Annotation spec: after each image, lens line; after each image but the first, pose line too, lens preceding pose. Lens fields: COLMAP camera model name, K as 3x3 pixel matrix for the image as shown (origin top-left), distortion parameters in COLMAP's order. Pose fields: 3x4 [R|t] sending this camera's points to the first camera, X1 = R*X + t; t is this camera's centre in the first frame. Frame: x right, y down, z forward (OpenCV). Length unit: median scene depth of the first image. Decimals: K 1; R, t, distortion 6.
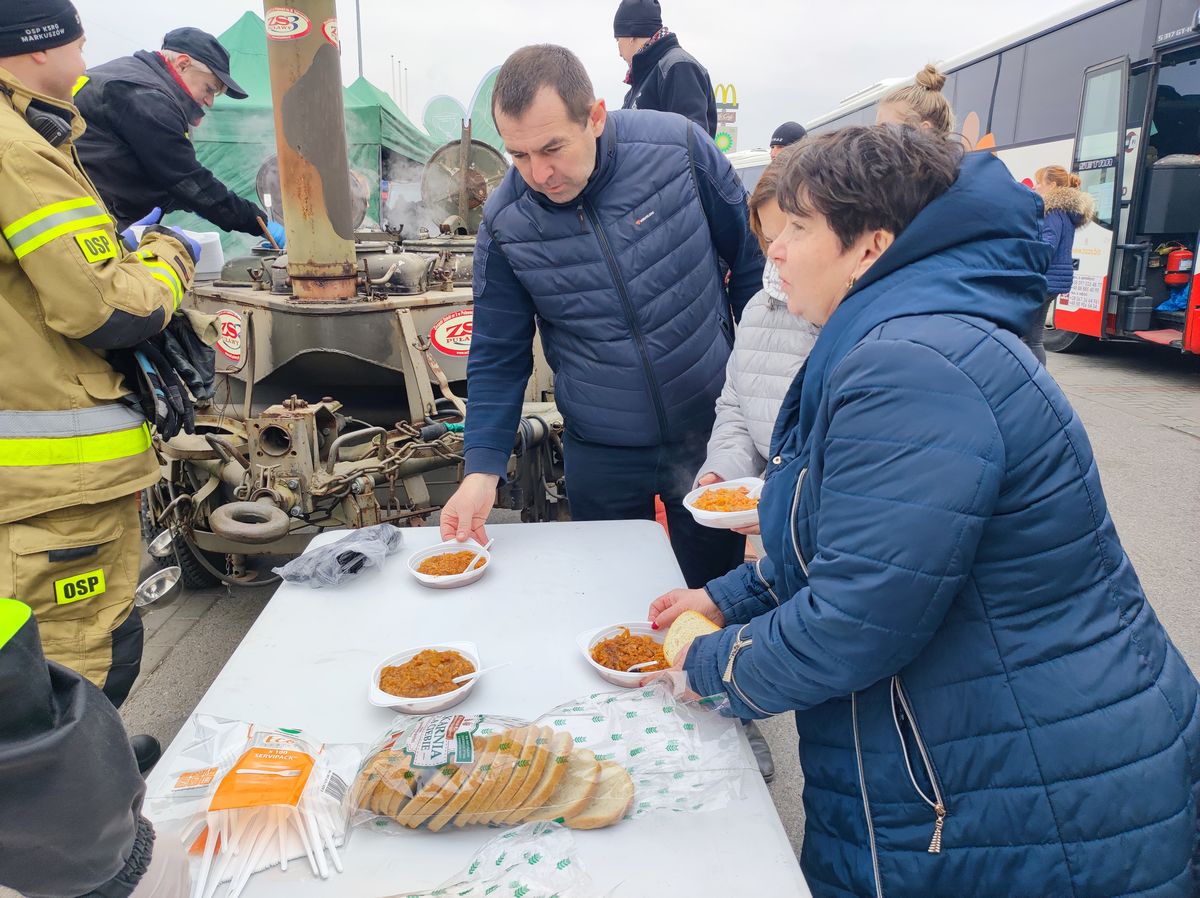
lens RADIAL K [[877.9, 0, 600.0], [0, 877.9, 449.0], [0, 0, 1]] dist [0.014711, -0.008747]
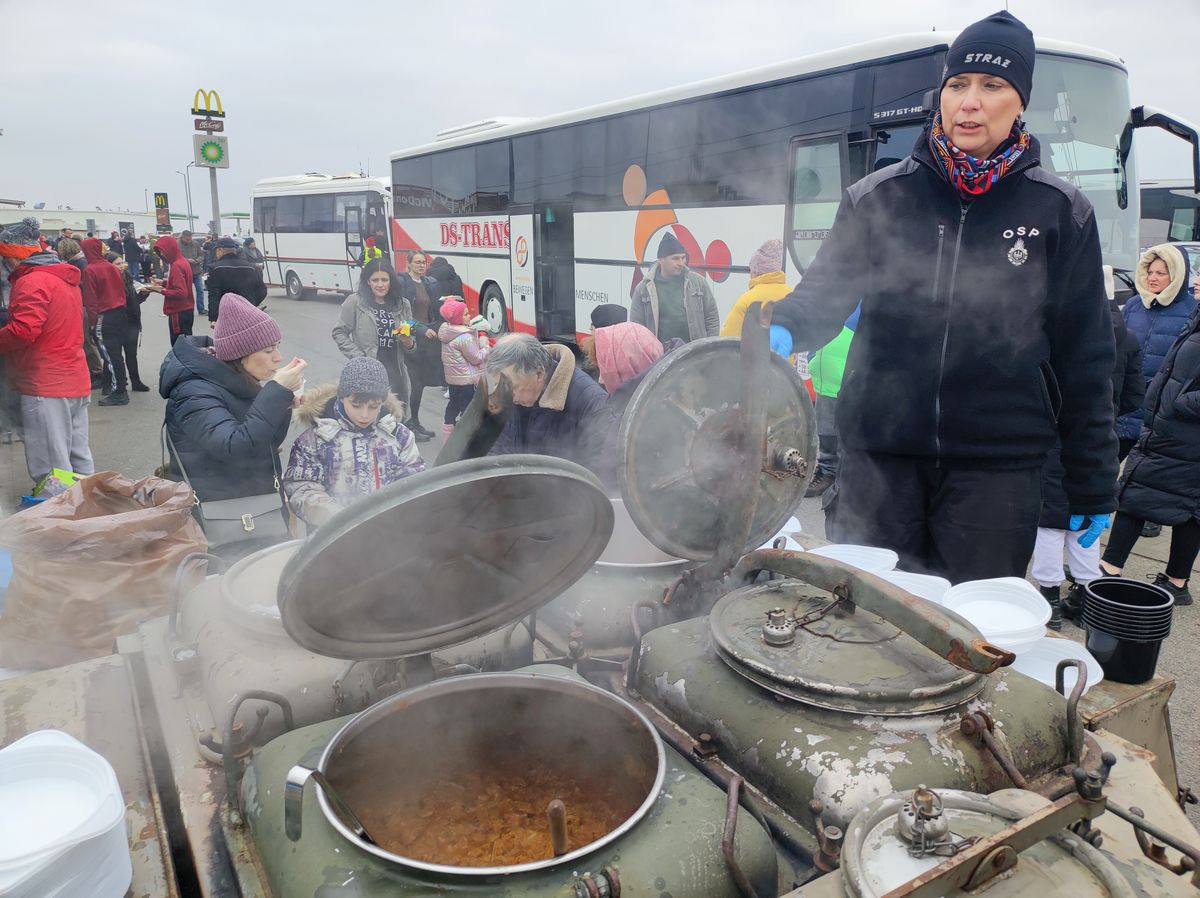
lens RADIAL K [[872.0, 0, 600.0], [0, 872.0, 449.0], [0, 0, 1]] dist [0.027414, -0.020223]
pose [[0.859588, -0.114367, 0.498025, -0.446057], [0.126392, 0.991934, 0.009637, -0.322419], [-0.495110, 0.054663, 0.867109, 0.728622]]
